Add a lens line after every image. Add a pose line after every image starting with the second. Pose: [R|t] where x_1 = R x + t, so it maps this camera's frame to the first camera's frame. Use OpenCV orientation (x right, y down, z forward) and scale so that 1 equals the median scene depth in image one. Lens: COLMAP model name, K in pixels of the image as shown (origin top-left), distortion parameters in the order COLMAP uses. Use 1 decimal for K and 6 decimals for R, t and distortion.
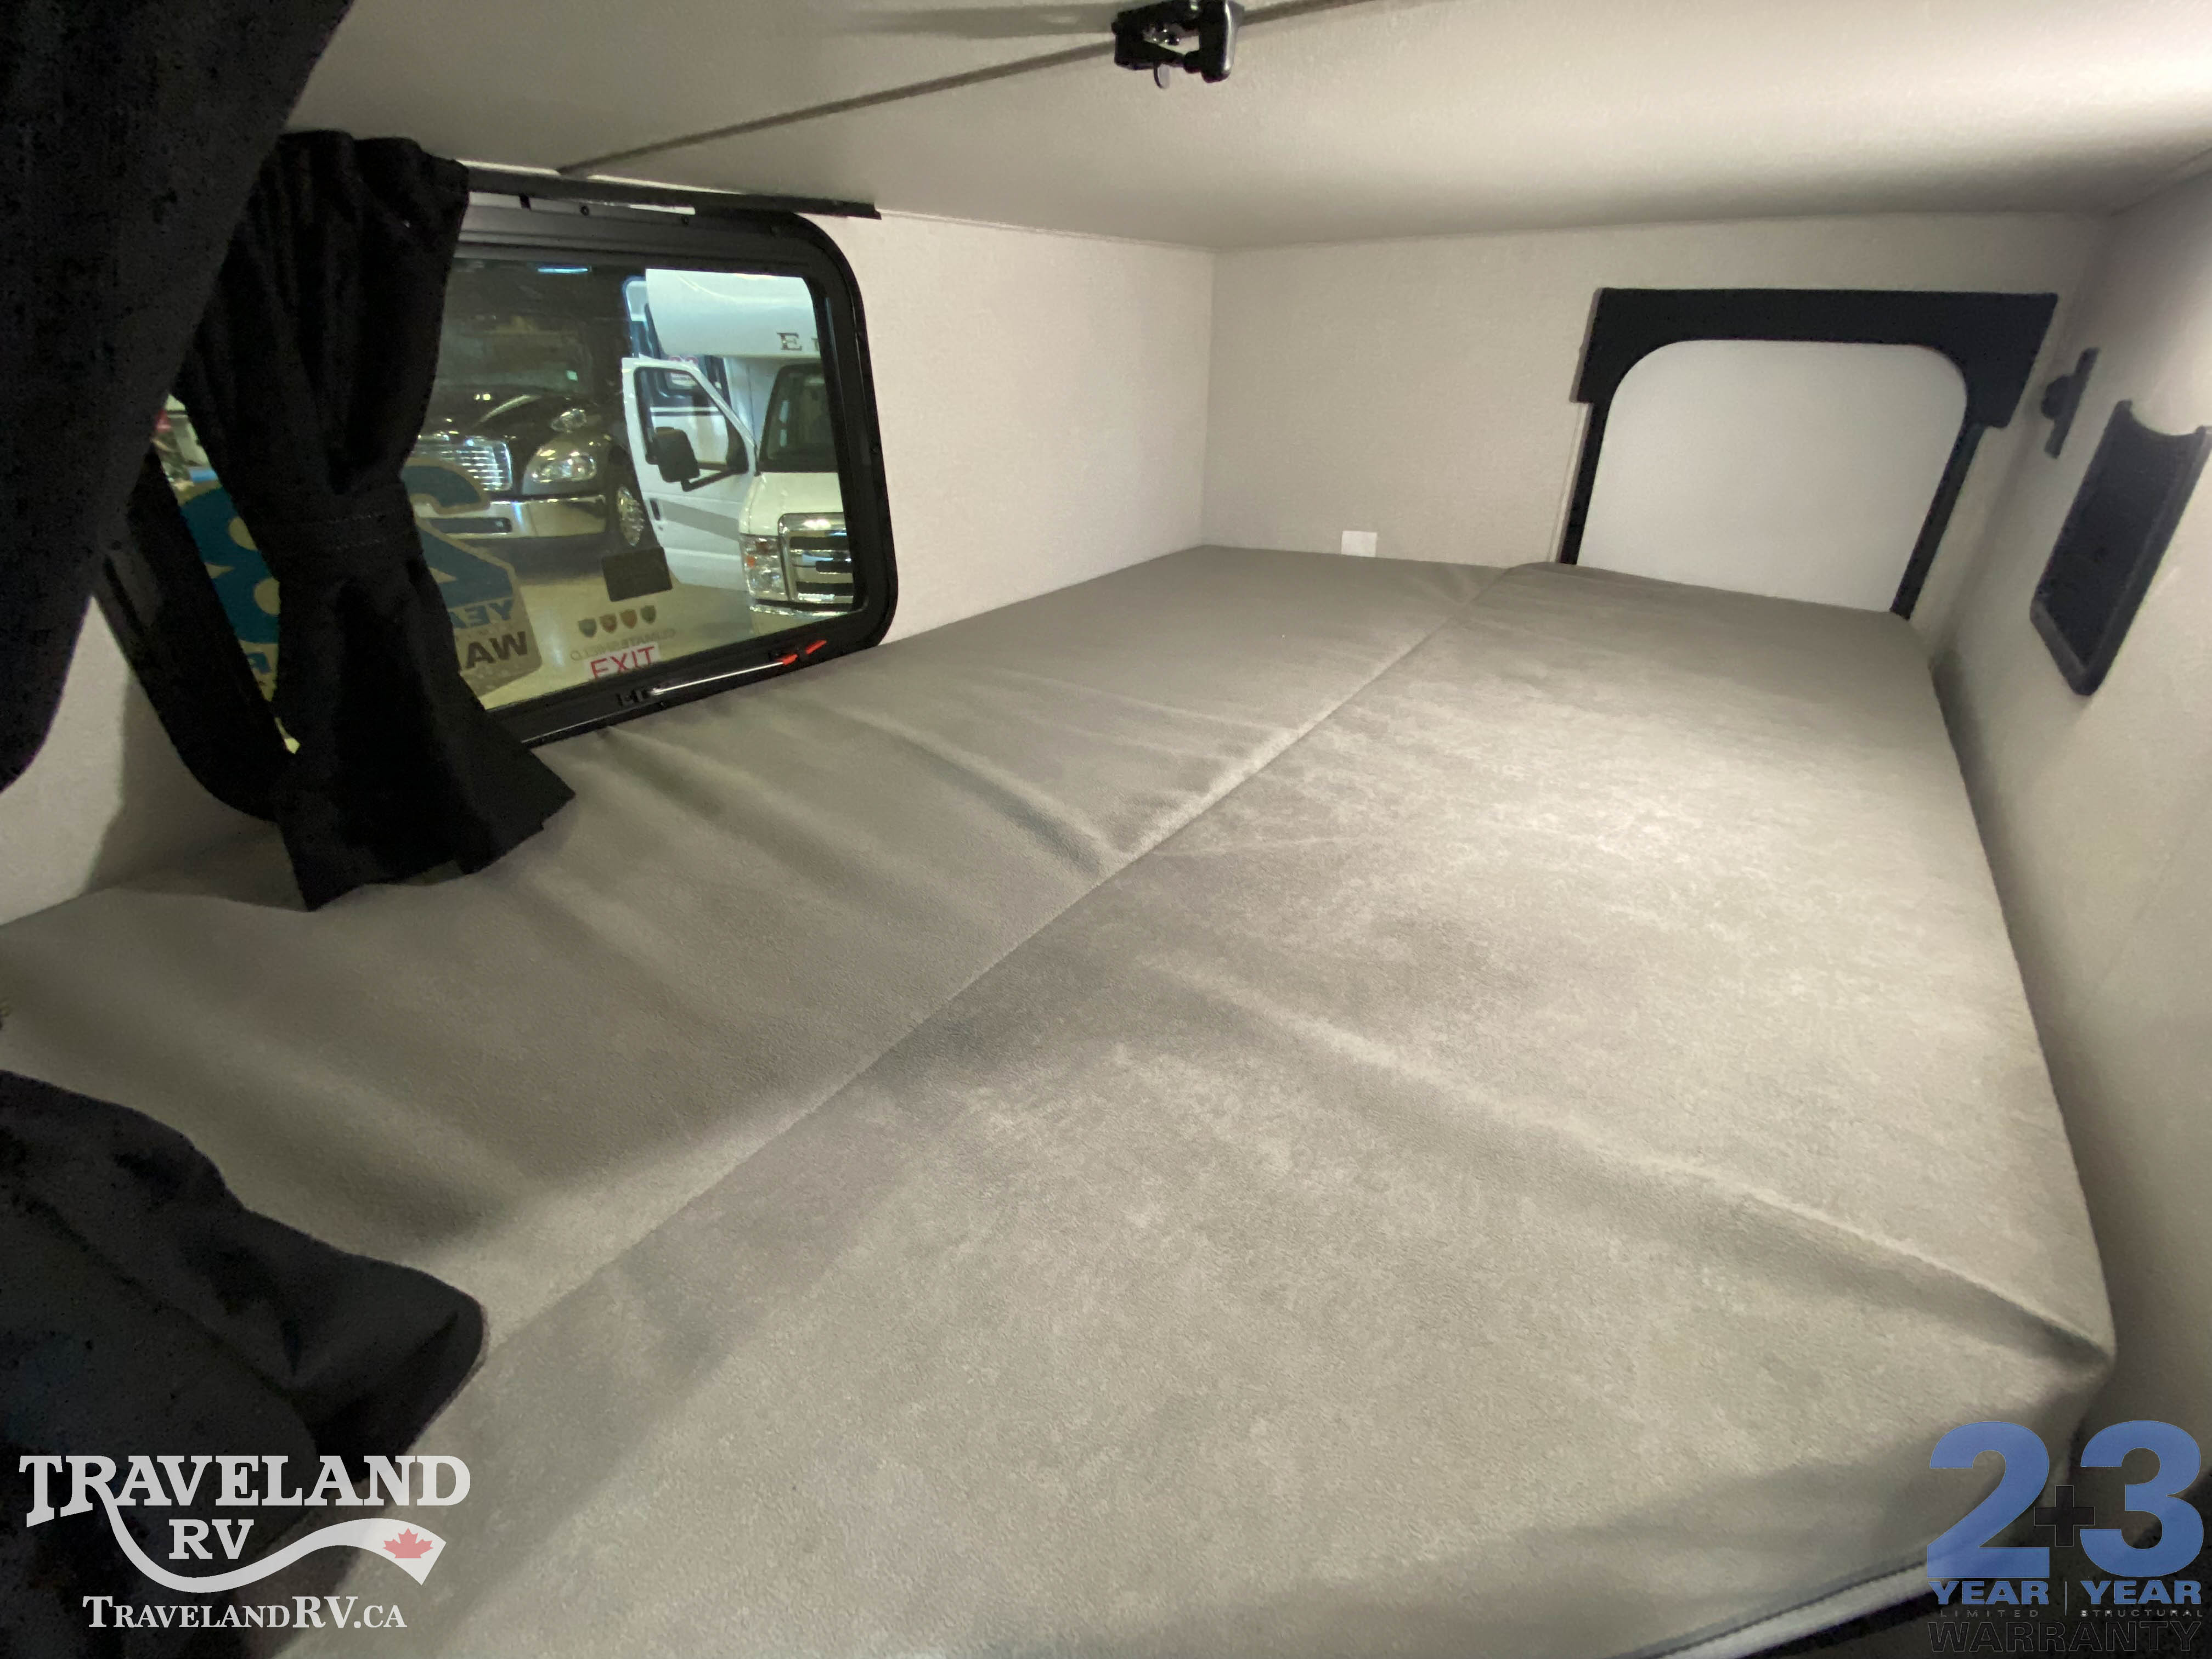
lens RADIAL K [[897.1, 0, 1120.0], [0, 897.1, 823.3], [0, 0, 1]] dist [0.013679, -0.017275]
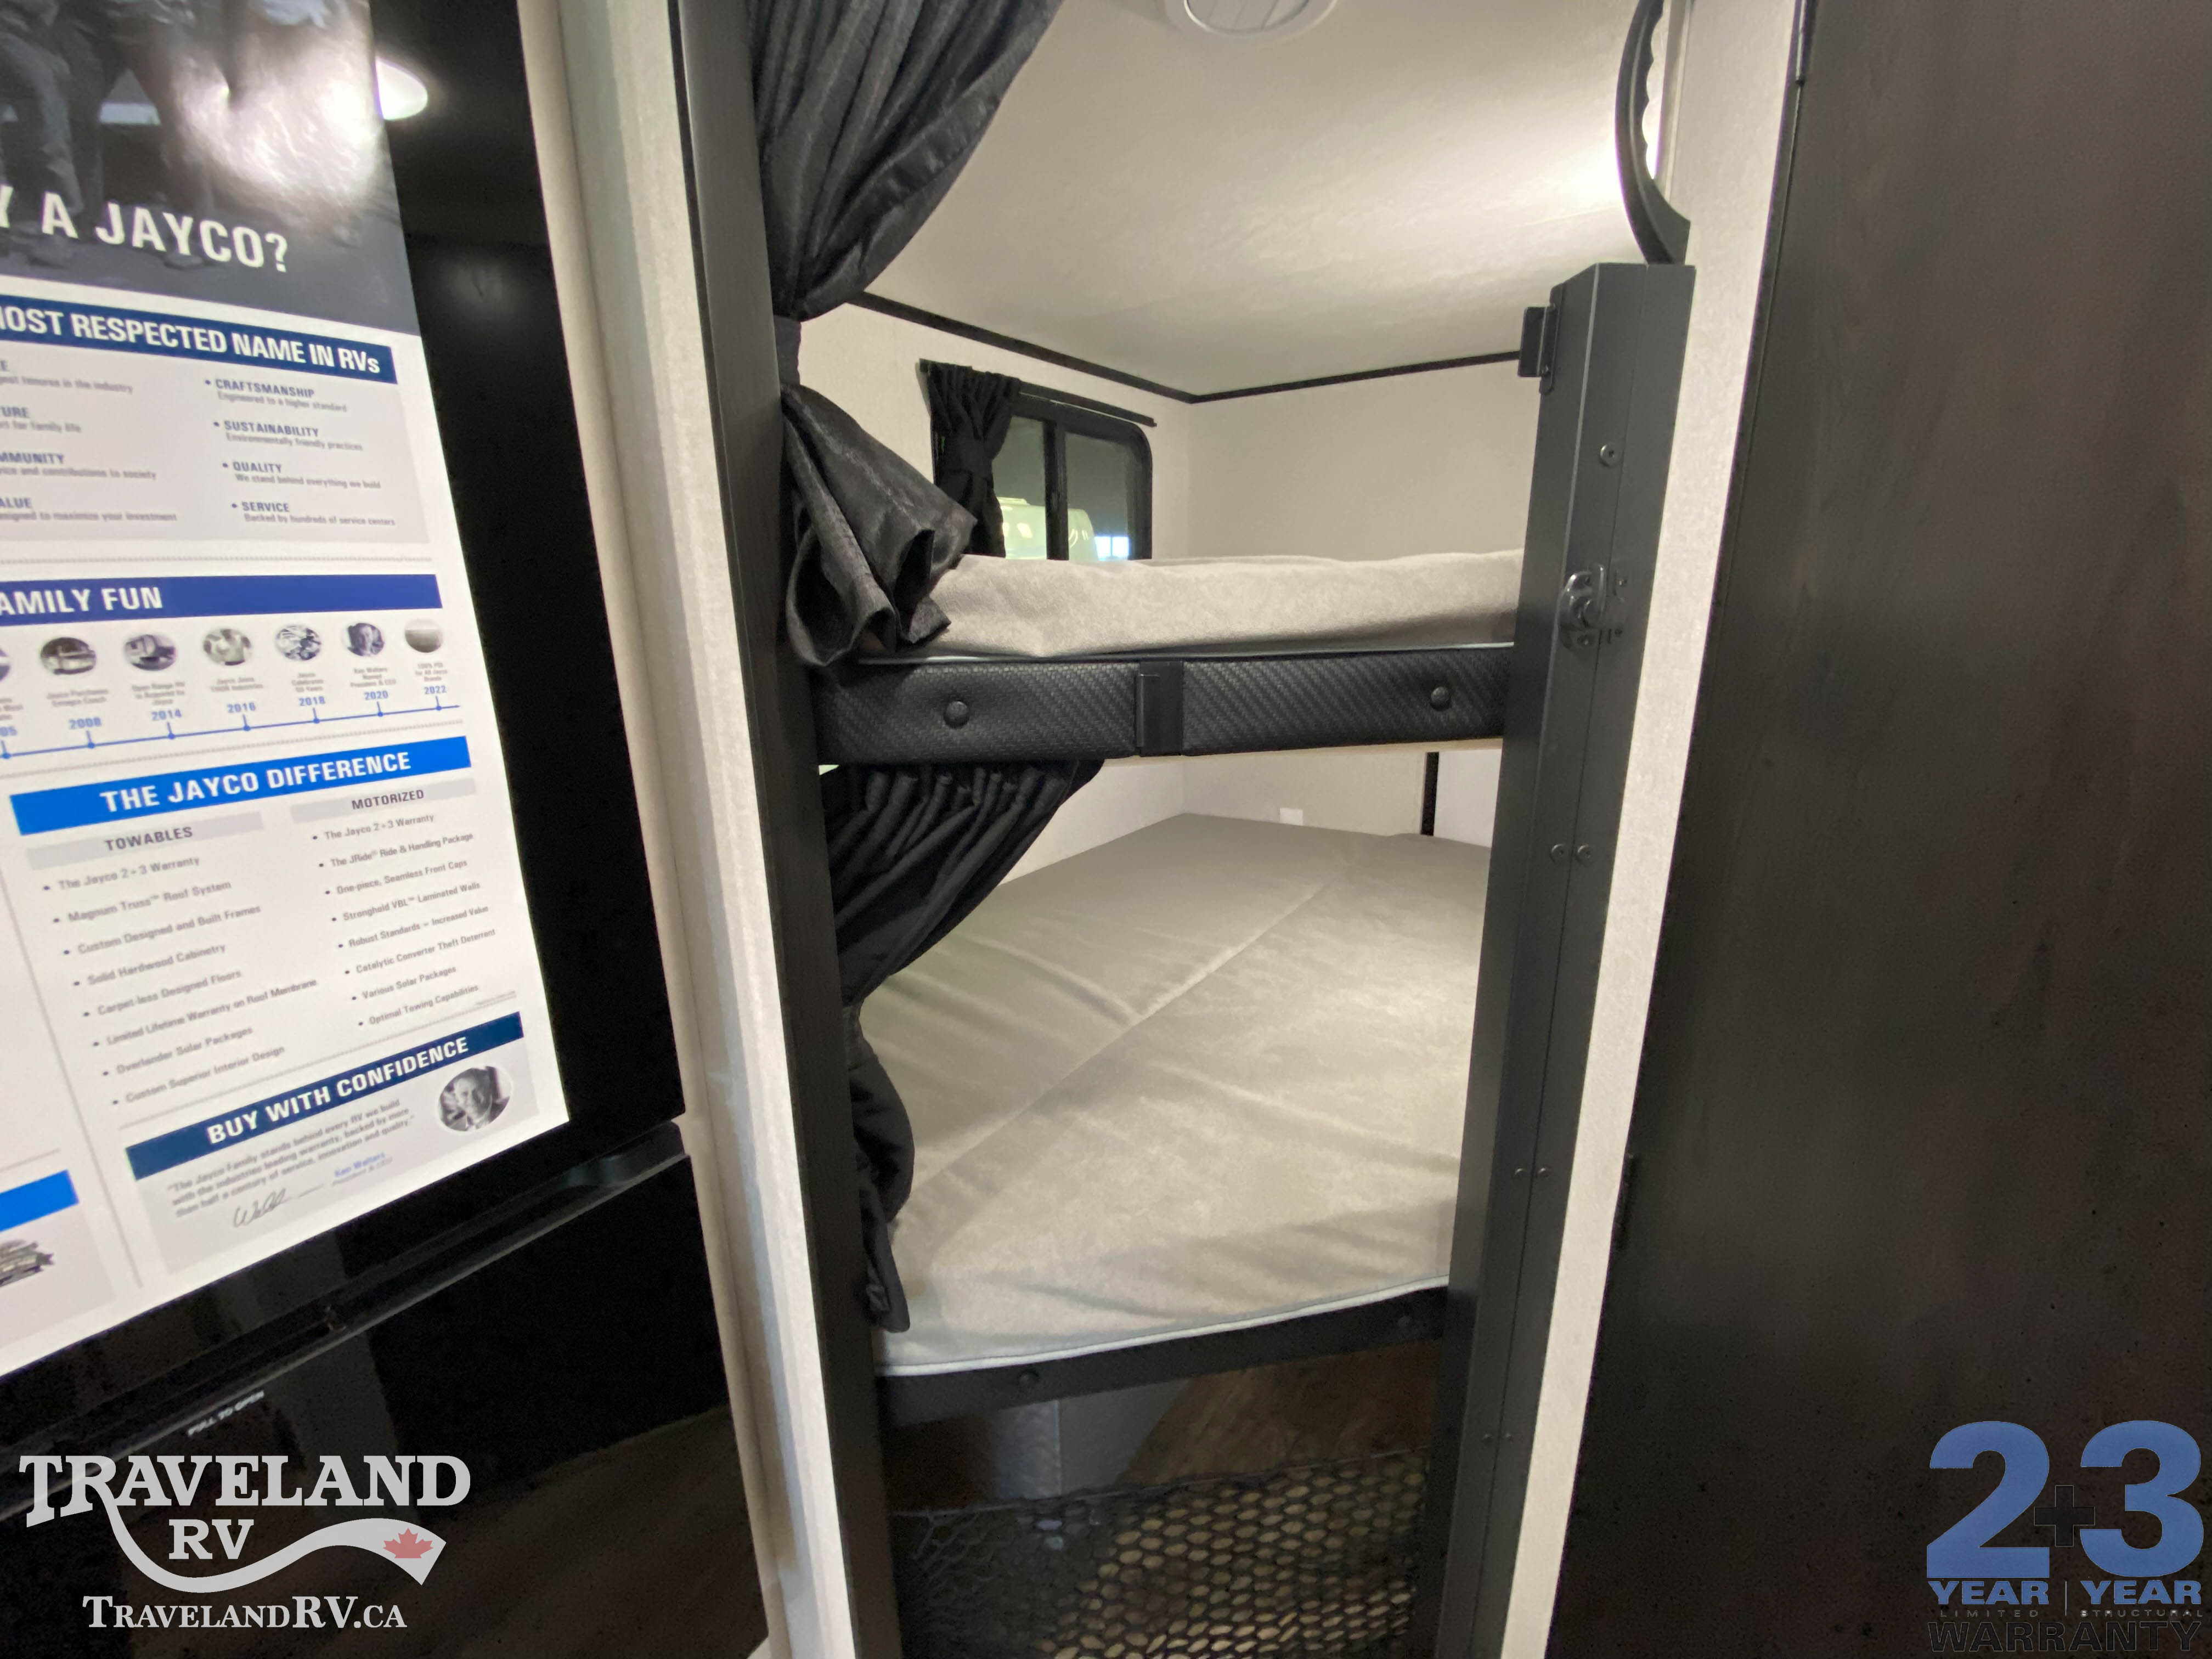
lens RADIAL K [[897.1, 0, 1120.0], [0, 897.1, 823.3], [0, 0, 1]] dist [0.013679, -0.017275]
pose [[0.999982, -0.001178, 0.005884, -0.046372], [0.002467, 0.974548, -0.224167, 0.059050], [-0.005470, 0.224178, 0.974533, -0.888385]]
